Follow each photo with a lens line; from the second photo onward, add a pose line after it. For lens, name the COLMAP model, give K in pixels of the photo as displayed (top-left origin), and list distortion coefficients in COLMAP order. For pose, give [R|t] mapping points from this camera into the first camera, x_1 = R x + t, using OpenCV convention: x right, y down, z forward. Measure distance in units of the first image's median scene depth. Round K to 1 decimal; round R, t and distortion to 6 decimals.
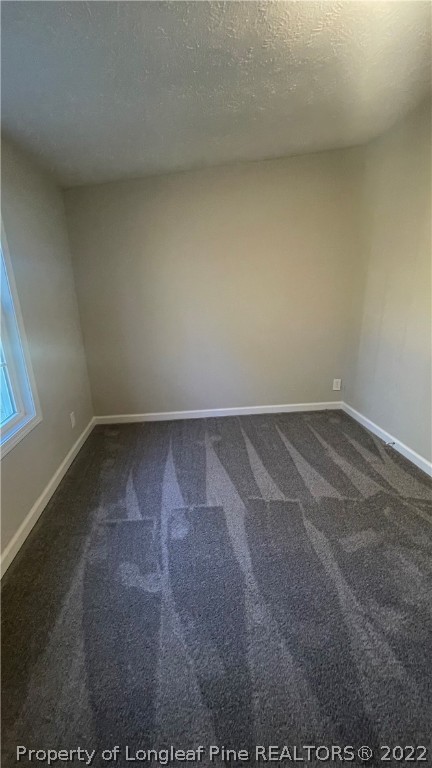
lens RADIAL K [[320.3, 0, 216.0], [0, 320.3, 384.0], [0, 0, 1]] dist [-0.000477, 0.006485]
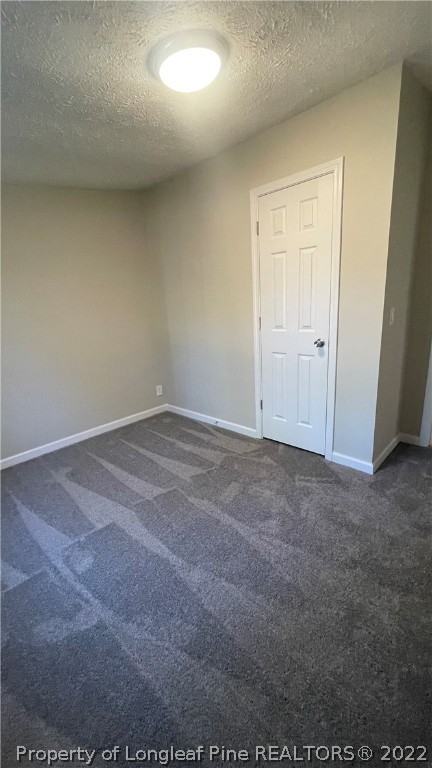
lens RADIAL K [[320.3, 0, 216.0], [0, 320.3, 384.0], [0, 0, 1]] dist [-0.000477, 0.006485]
pose [[0.760981, -0.189329, 0.620534, -0.245948], [0.239059, 0.971000, 0.003092, 0.034400], [-0.603124, 0.145991, 0.784174, -0.032853]]
